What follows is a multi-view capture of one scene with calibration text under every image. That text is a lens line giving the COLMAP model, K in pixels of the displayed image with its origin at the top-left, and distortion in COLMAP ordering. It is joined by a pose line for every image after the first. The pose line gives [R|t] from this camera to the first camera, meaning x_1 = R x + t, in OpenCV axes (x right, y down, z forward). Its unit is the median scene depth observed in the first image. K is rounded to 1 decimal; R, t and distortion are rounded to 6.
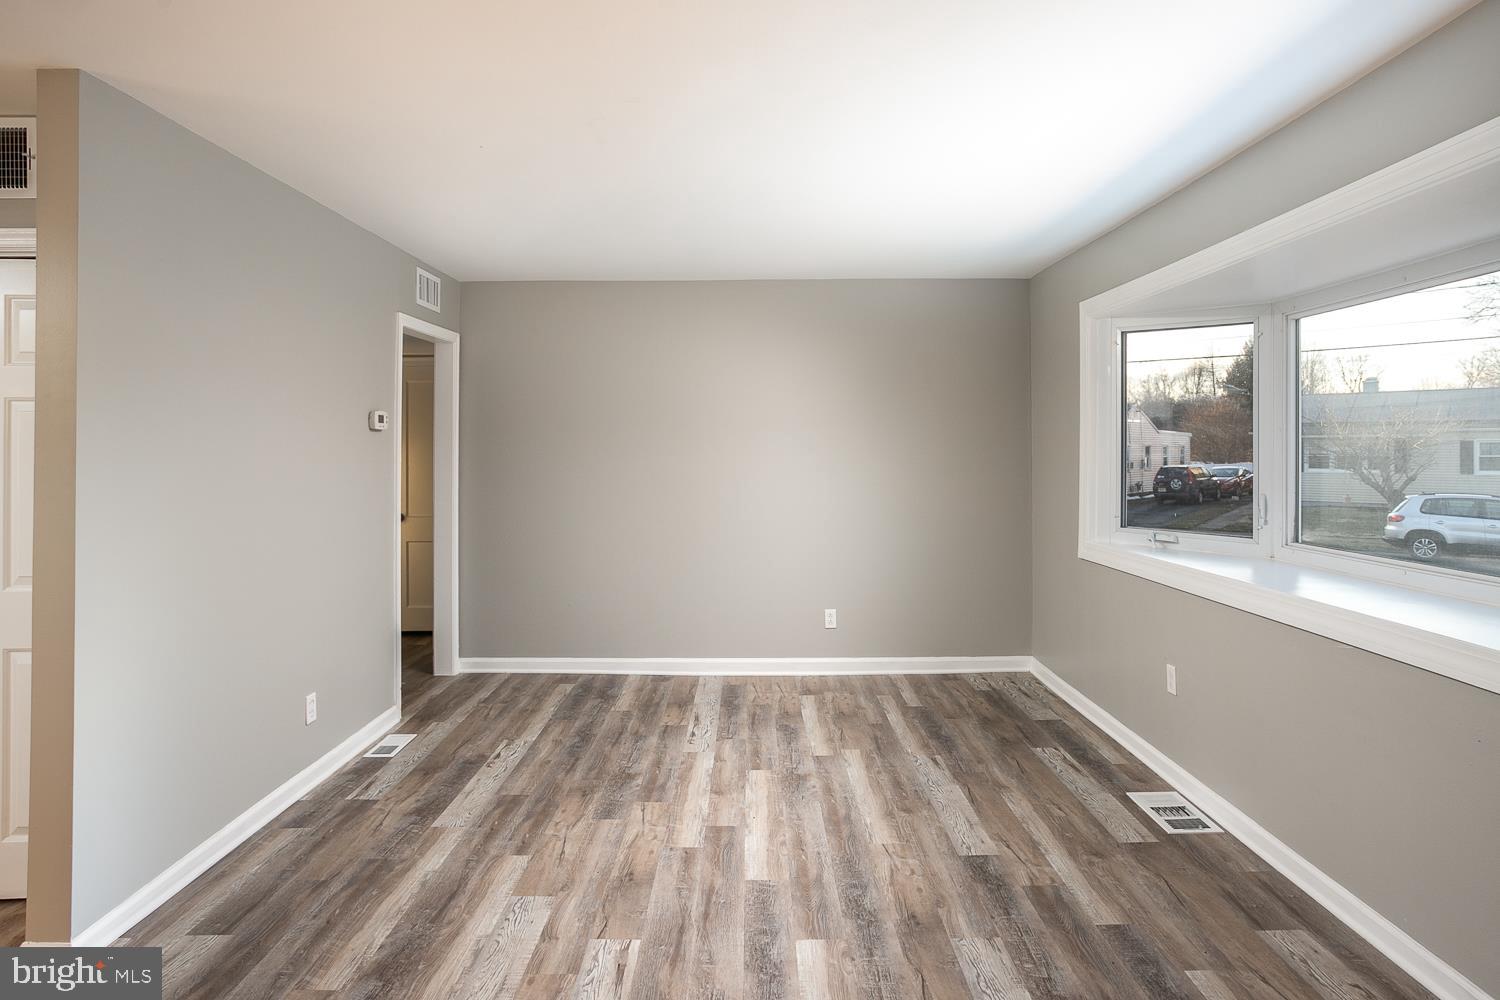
lens RADIAL K [[774.1, 0, 780.3], [0, 774.1, 481.8], [0, 0, 1]] dist [-0.019253, 0.026655]
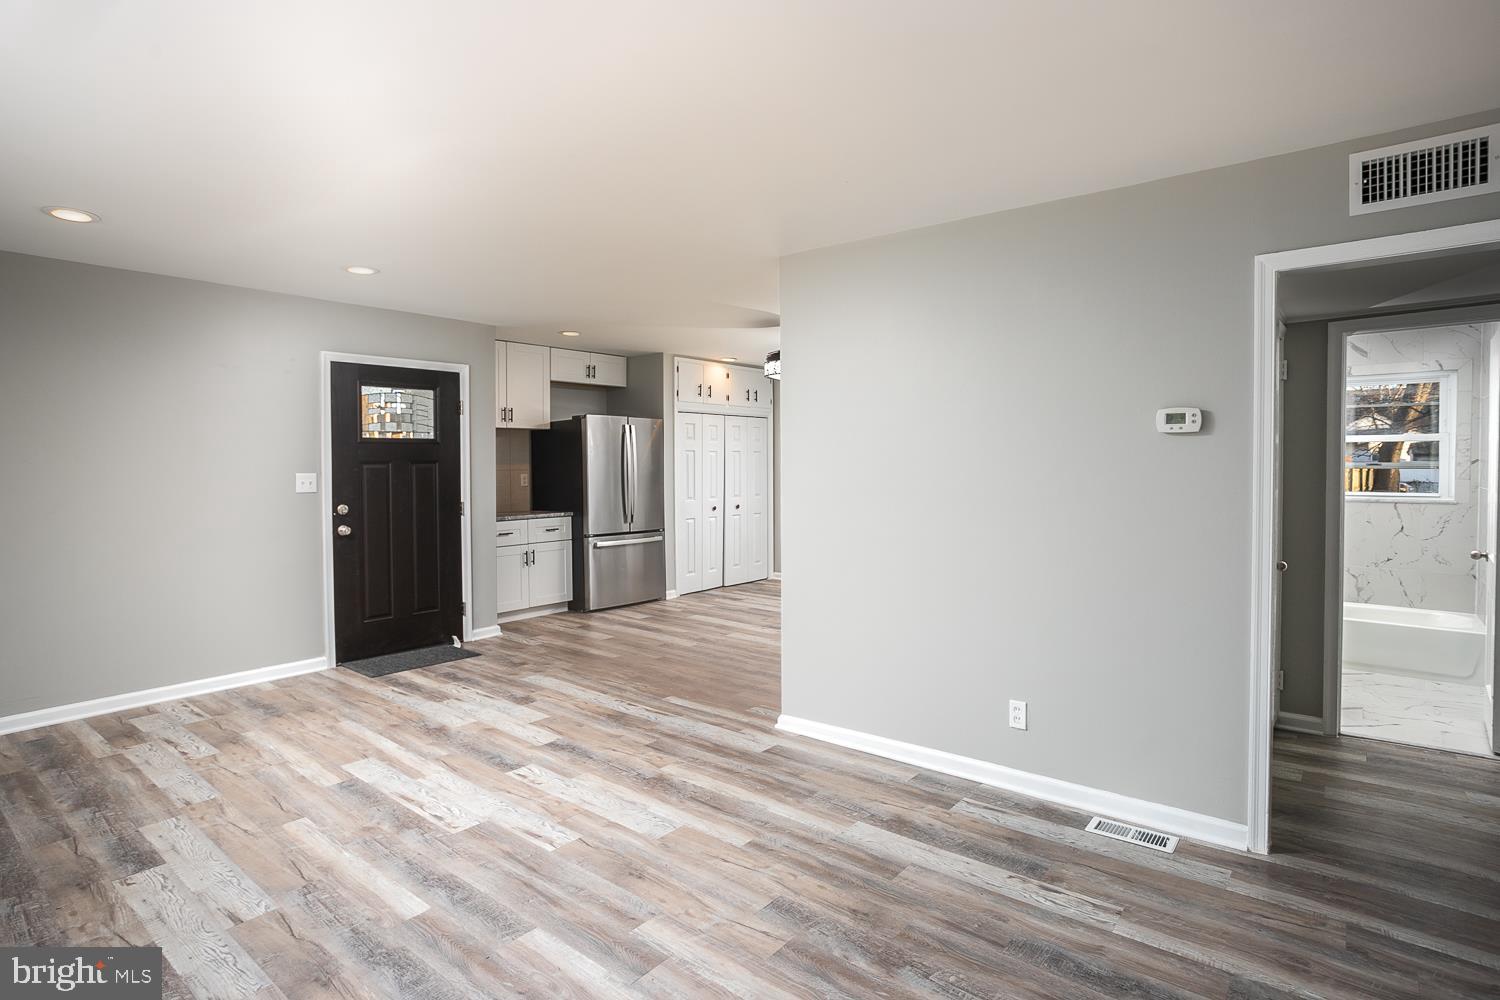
lens RADIAL K [[774.1, 0, 780.3], [0, 774.1, 481.8], [0, 0, 1]] dist [-0.019253, 0.026655]
pose [[-0.620574, 0.028750, -0.783621, 0.435916], [-0.018882, 0.998490, 0.051586, -0.069612], [0.783921, 0.046809, -0.619094, 1.586457]]
